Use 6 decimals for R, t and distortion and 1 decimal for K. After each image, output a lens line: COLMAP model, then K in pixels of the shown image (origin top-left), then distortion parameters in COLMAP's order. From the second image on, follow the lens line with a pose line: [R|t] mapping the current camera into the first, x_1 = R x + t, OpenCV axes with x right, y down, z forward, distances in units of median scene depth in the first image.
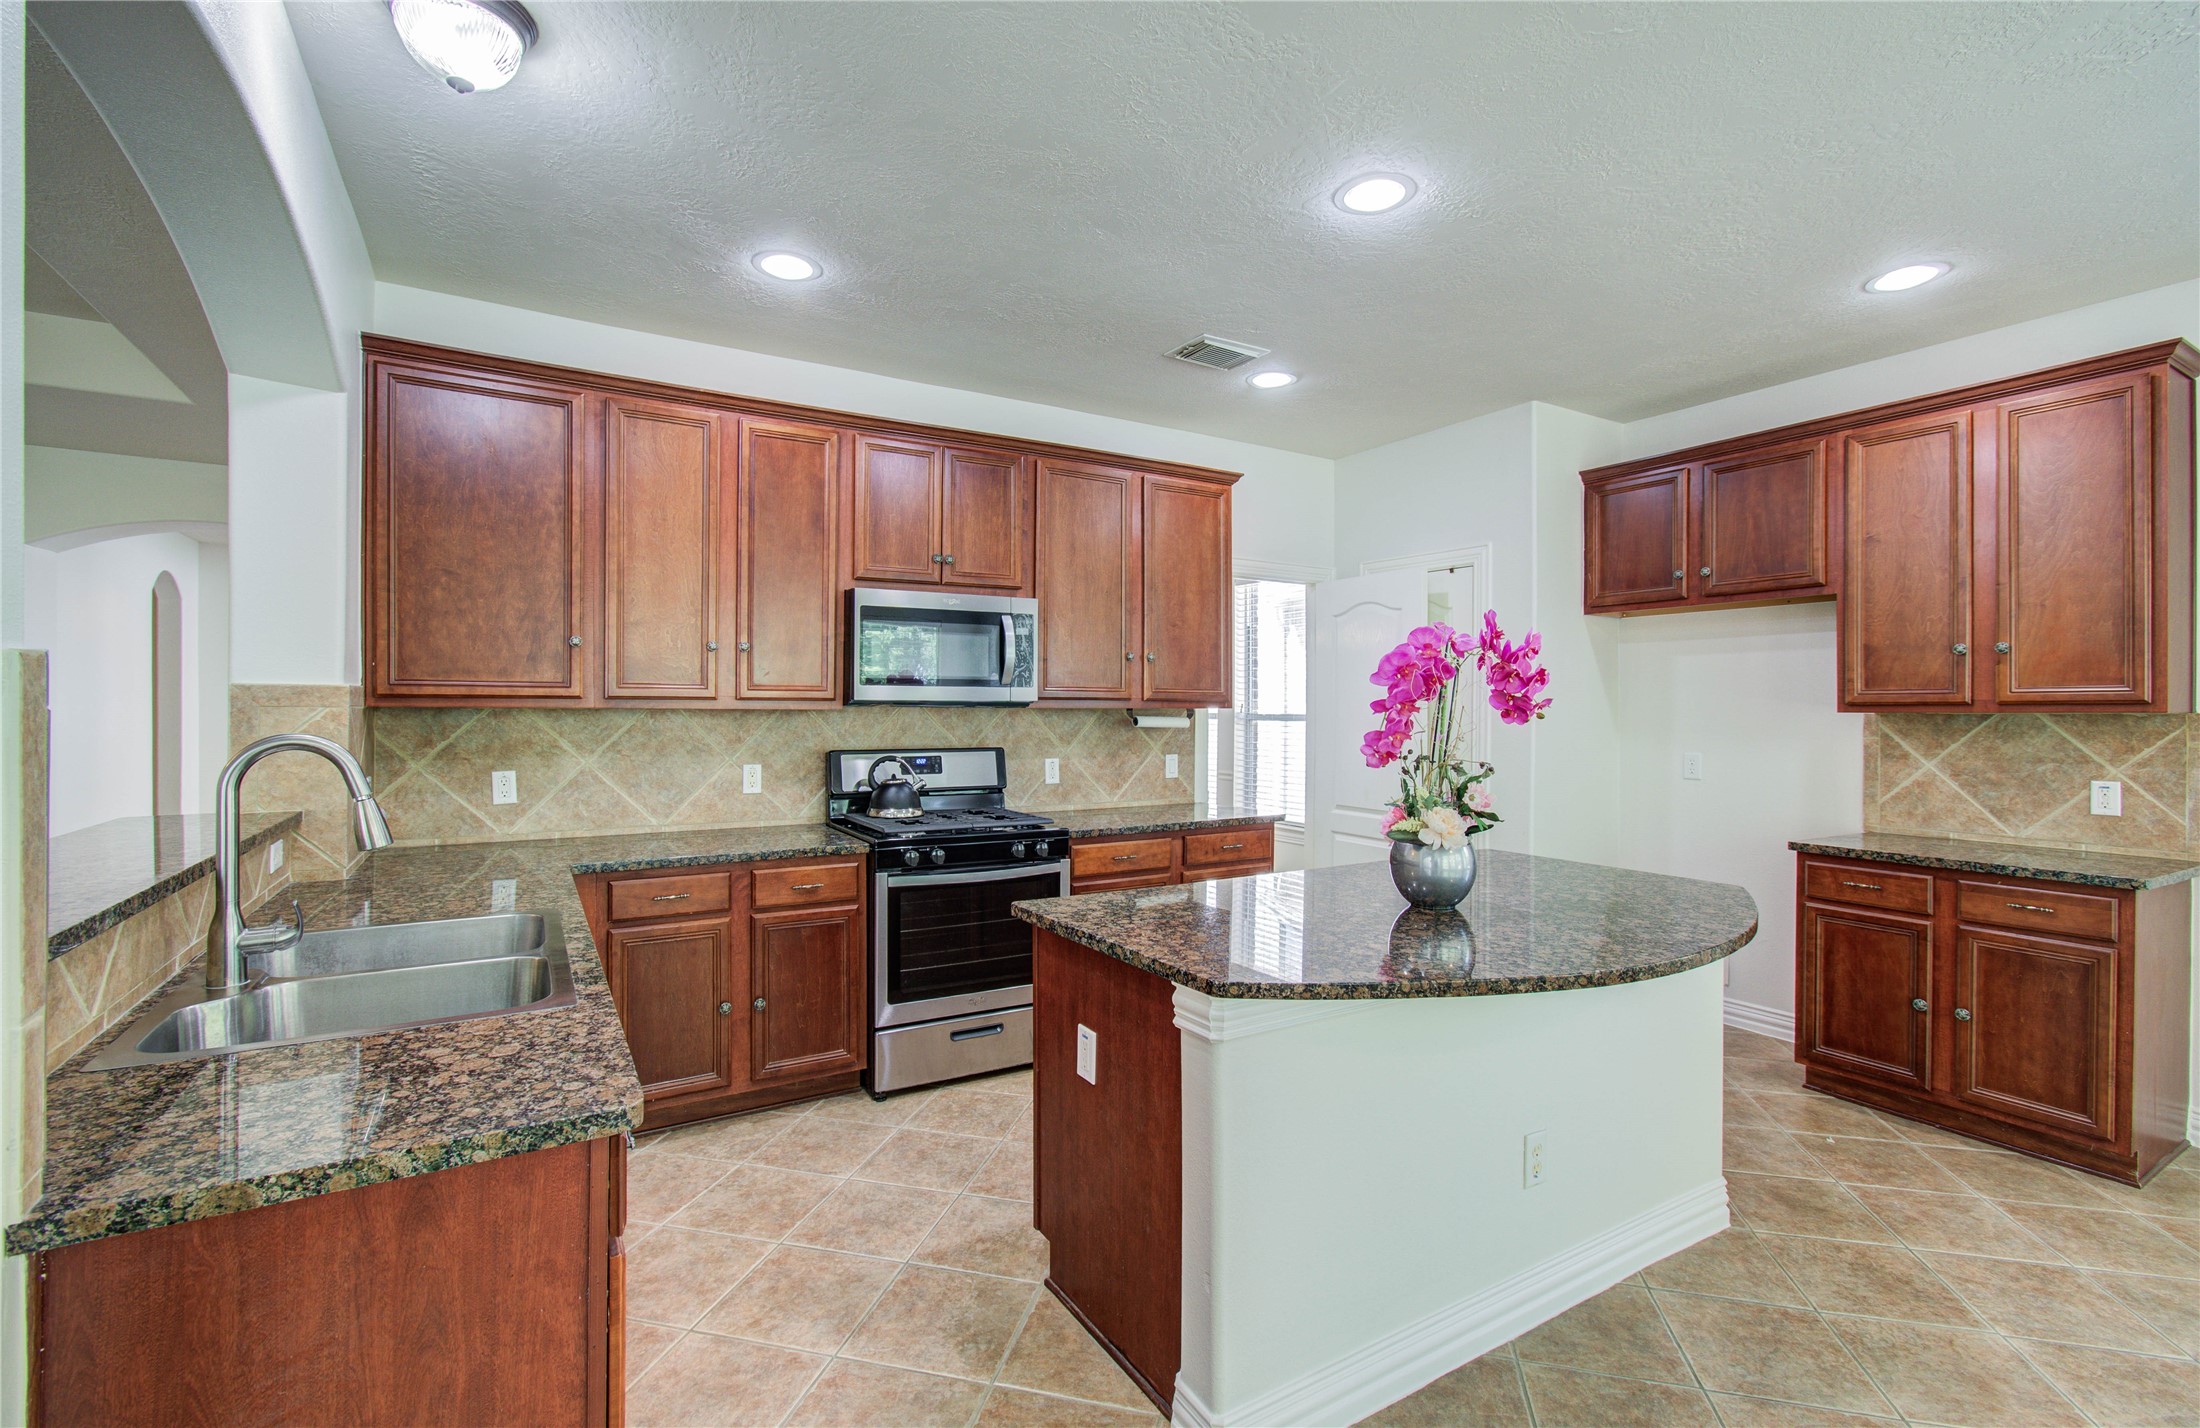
lens RADIAL K [[968.2, 0, 1091.1], [0, 968.2, 705.5], [0, 0, 1]] dist [-0.031906, 0.012254]
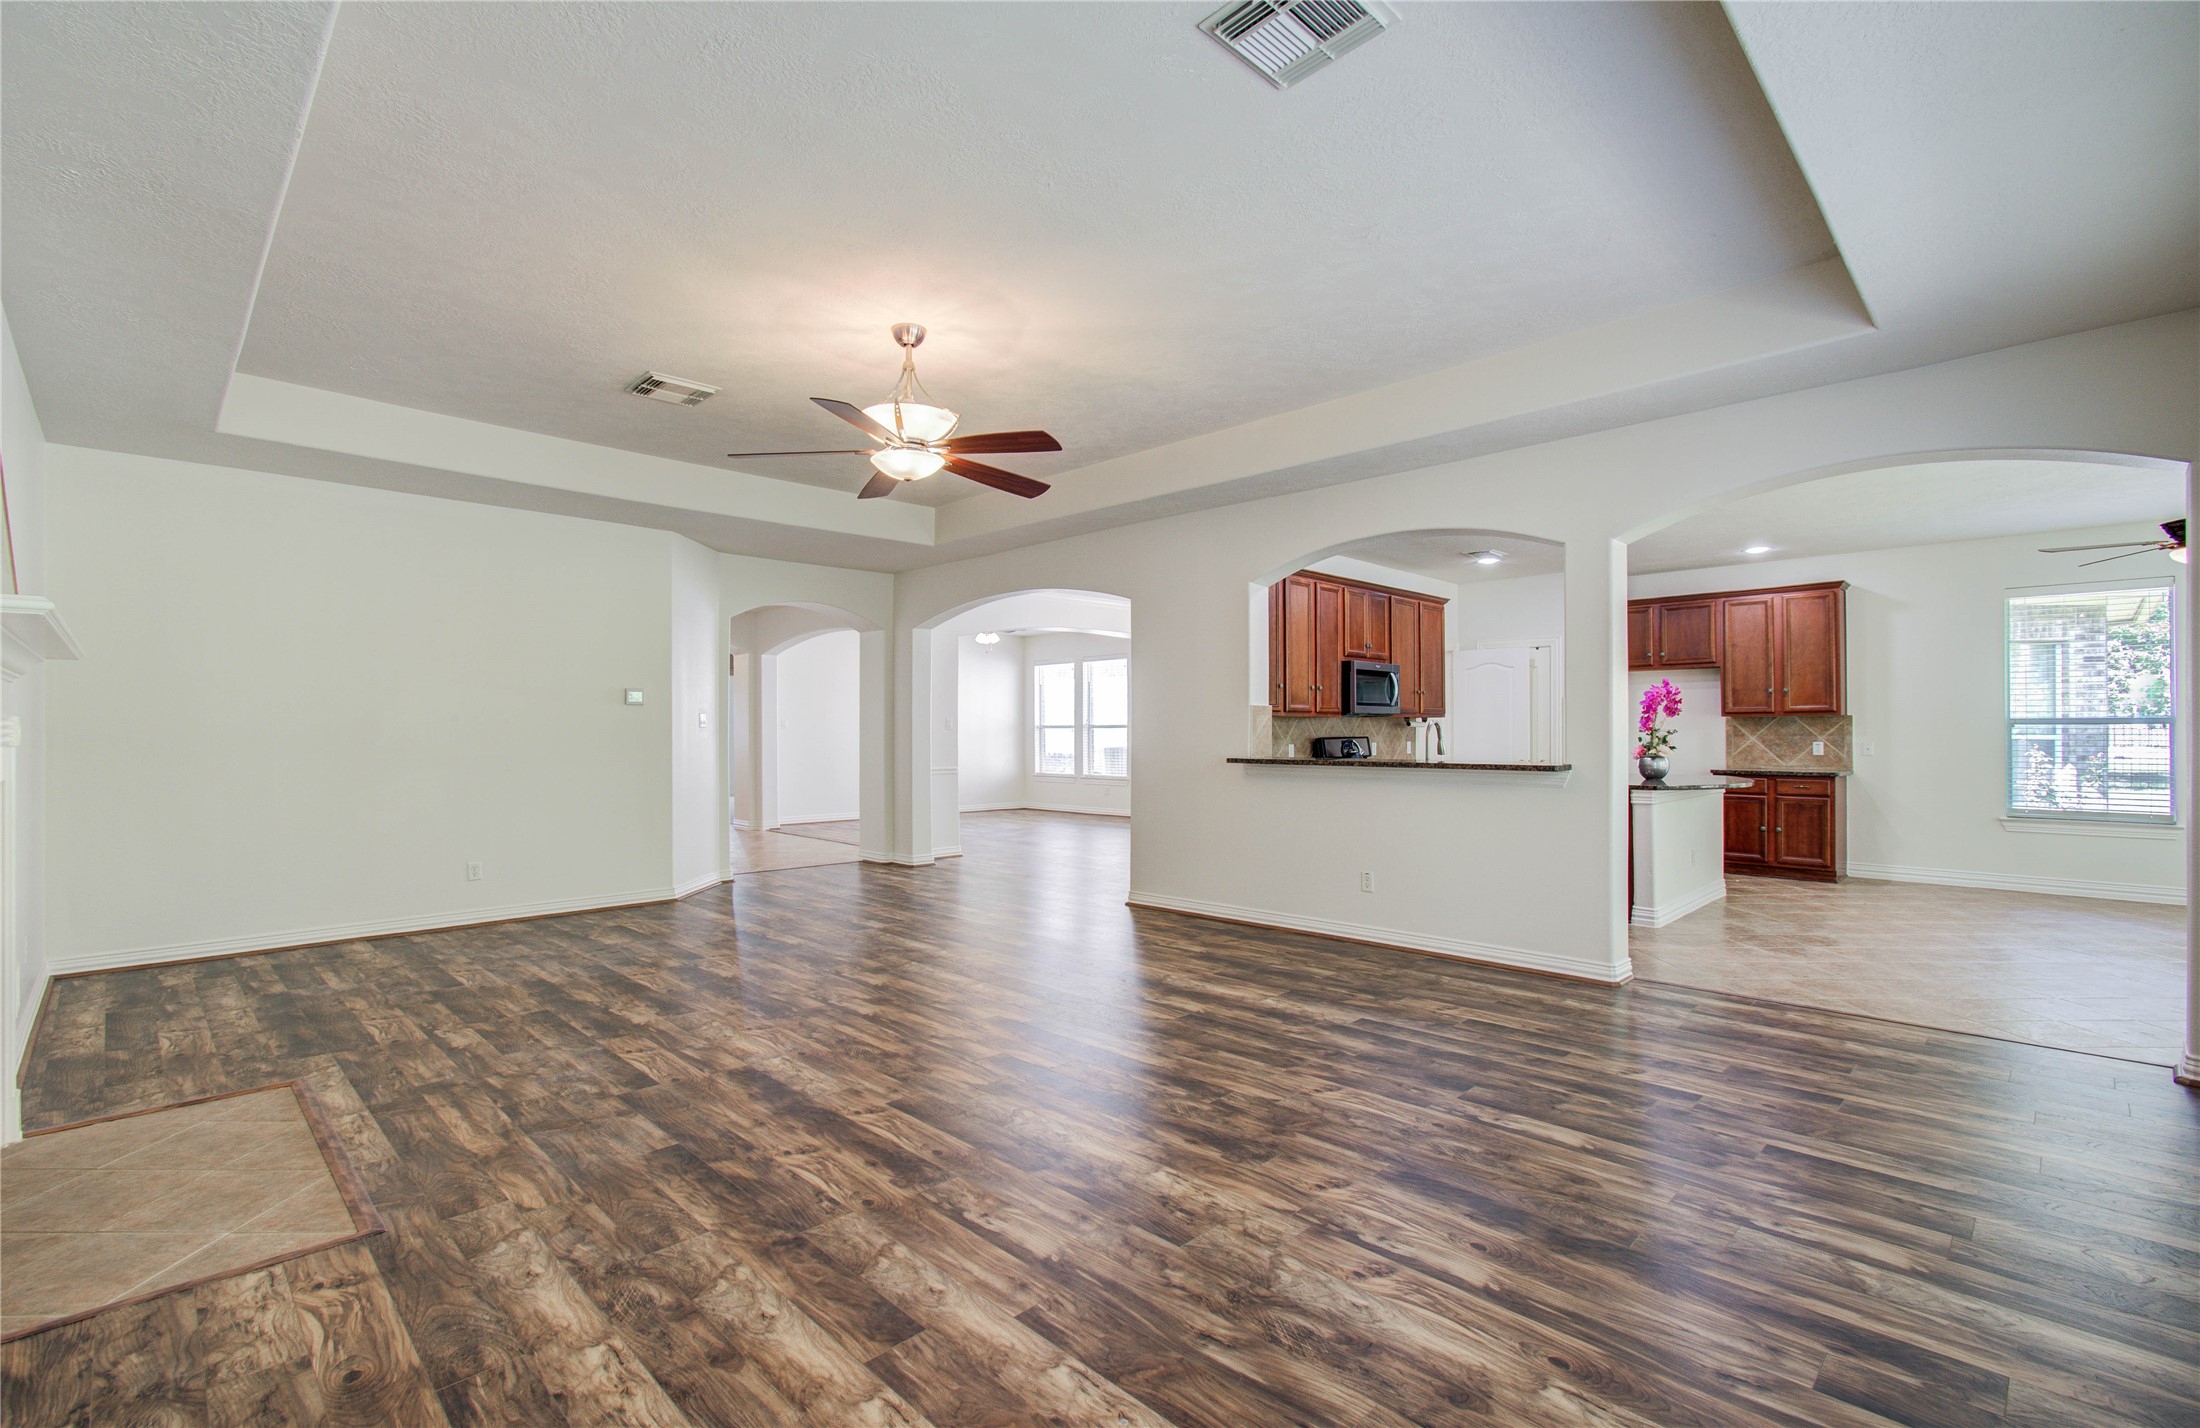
lens RADIAL K [[964.0, 0, 1094.2], [0, 964.0, 714.7], [0, 0, 1]] dist [-0.000724, -0.000437]
pose [[0.968392, -0.002858, 0.249418, -1.376511], [0.005706, 0.999926, -0.010698, 0.020180], [-0.249369, 0.011783, 0.968337, -0.969524]]
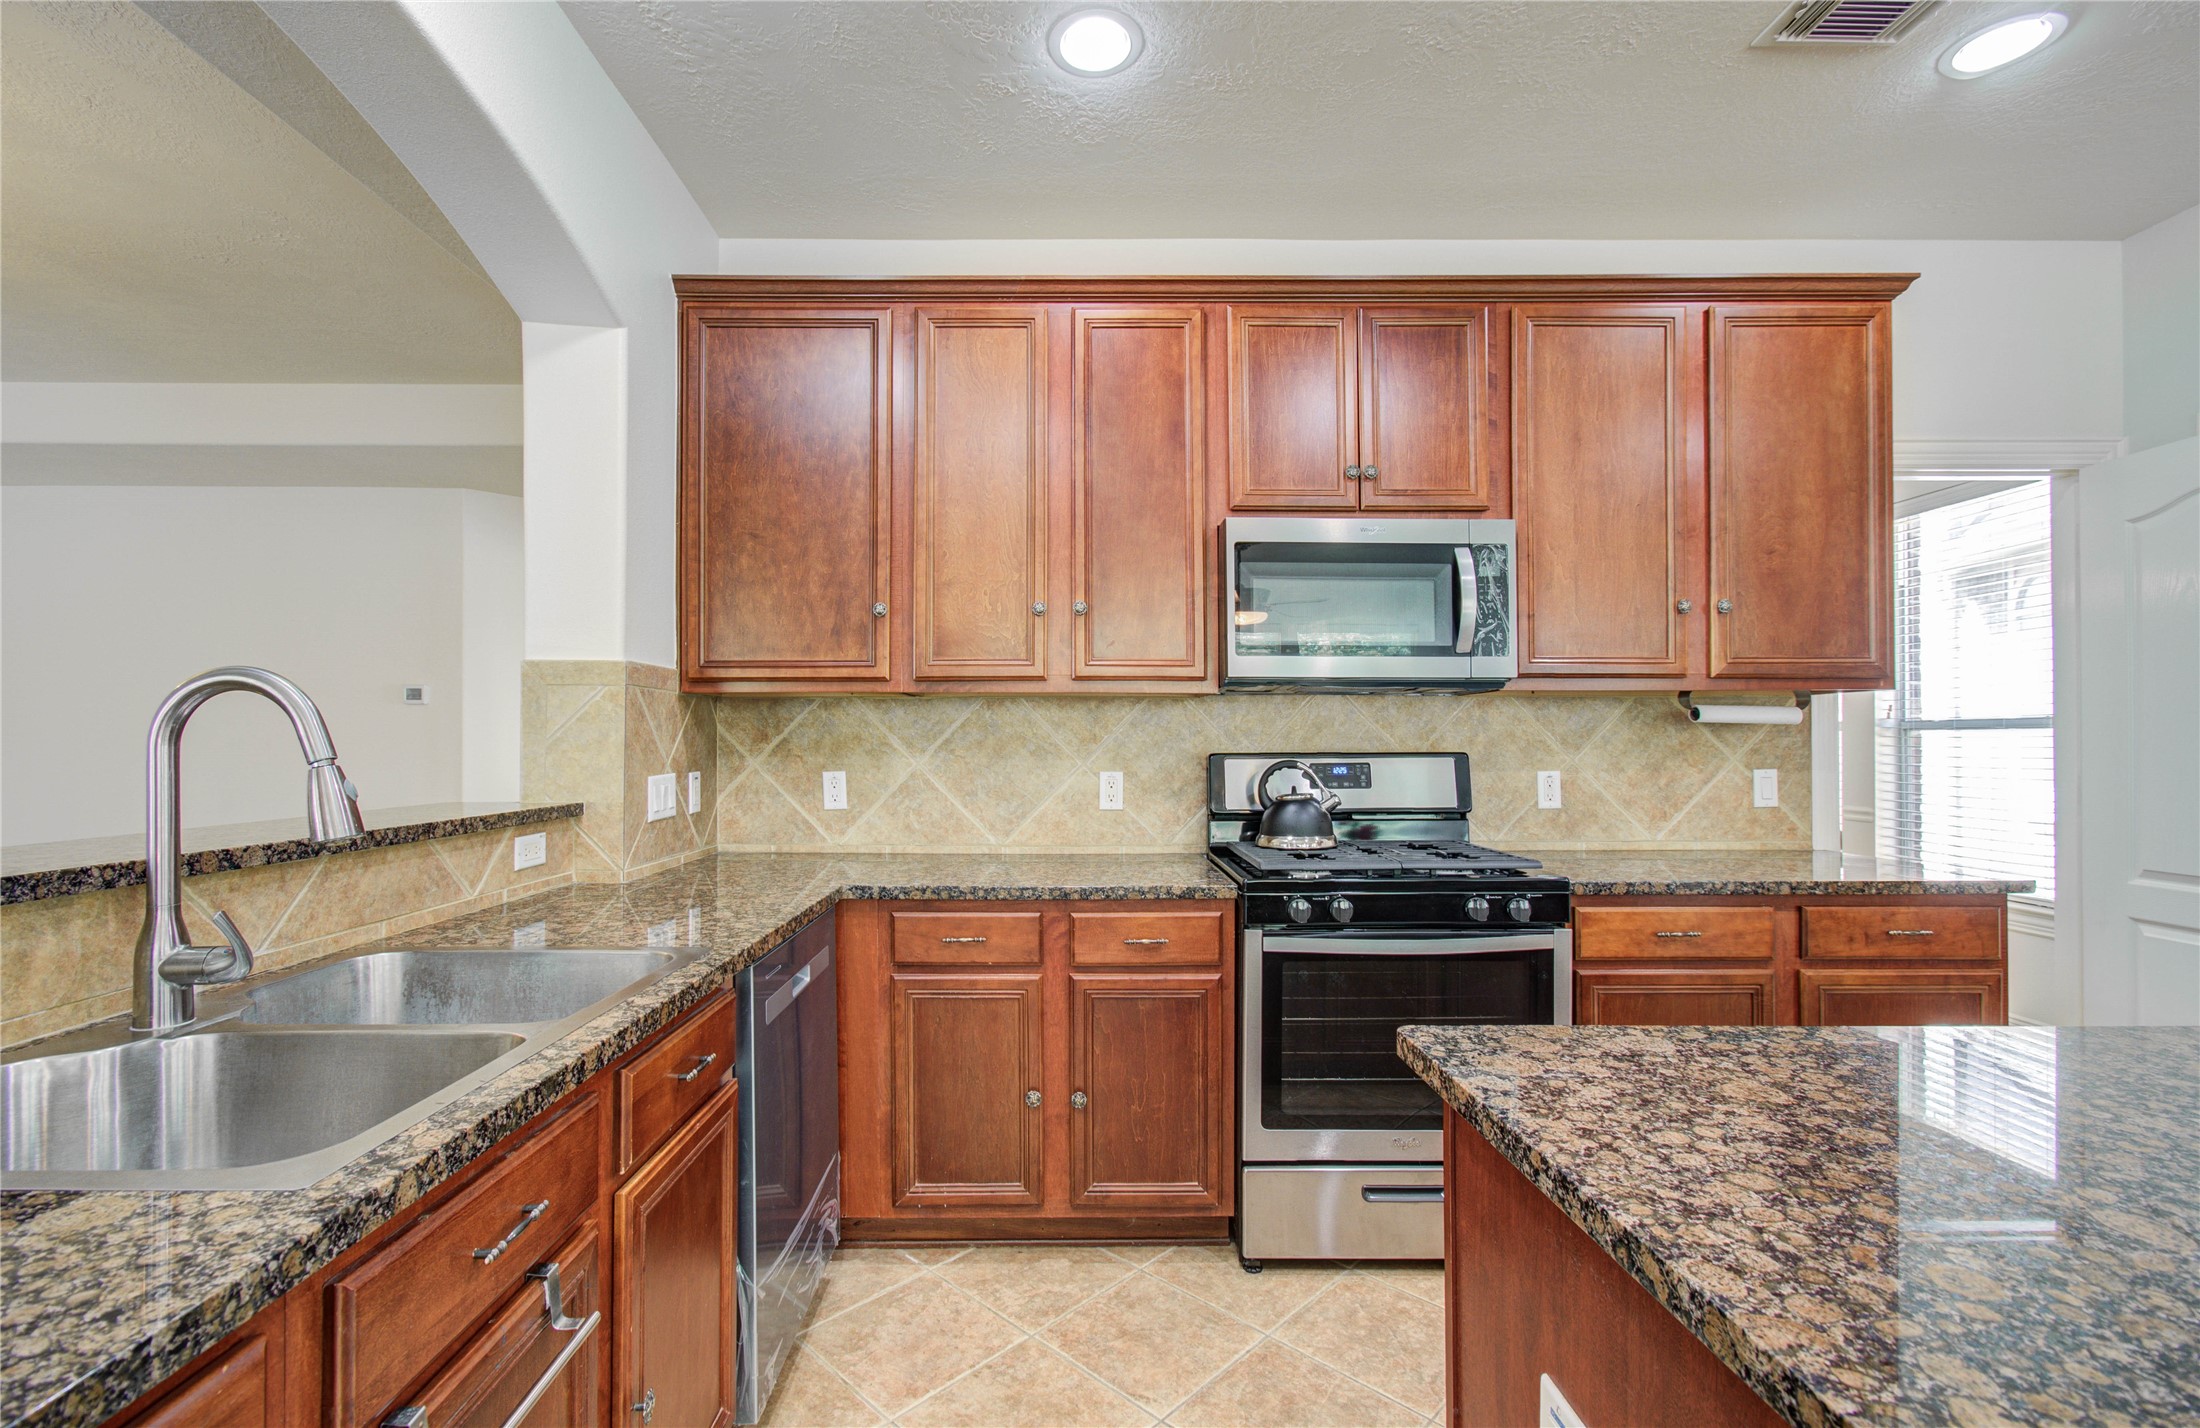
lens RADIAL K [[981.7, 0, 1081.2], [0, 981.7, 727.8], [0, 0, 1]] dist [-0.001947, 0.000340]
pose [[0.870383, -0.010786, -0.492257, 0.016280], [0.005592, 0.999912, -0.012024, 0.040942], [0.492343, 0.007713, 0.870367, 0.337189]]
